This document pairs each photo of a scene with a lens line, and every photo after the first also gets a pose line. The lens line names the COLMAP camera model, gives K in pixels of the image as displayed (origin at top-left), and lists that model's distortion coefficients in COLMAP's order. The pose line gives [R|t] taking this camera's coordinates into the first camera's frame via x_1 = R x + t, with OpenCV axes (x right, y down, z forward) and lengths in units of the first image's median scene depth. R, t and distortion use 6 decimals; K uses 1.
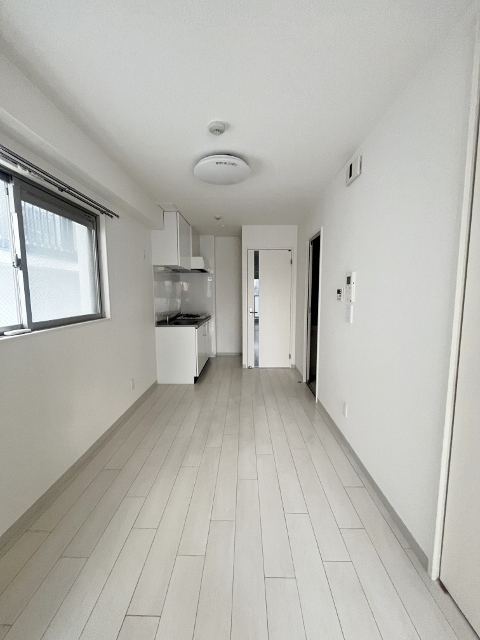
lens RADIAL K [[262.4, 0, 241.9], [0, 262.4, 320.4], [0, 0, 1]] dist [-0.001628, 0.000275]
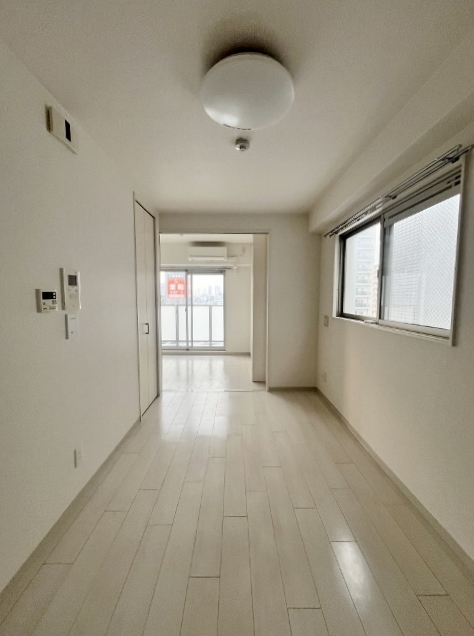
lens RADIAL K [[260.7, 0, 234.8], [0, 260.7, 316.6], [0, 0, 1]] dist [-0.001628, 0.000275]
pose [[-0.999866, 0.003607, -0.015994, -0.029770], [0.000615, 0.983067, 0.183248, -0.160735], [0.016384, 0.183213, -0.982937, 1.493400]]
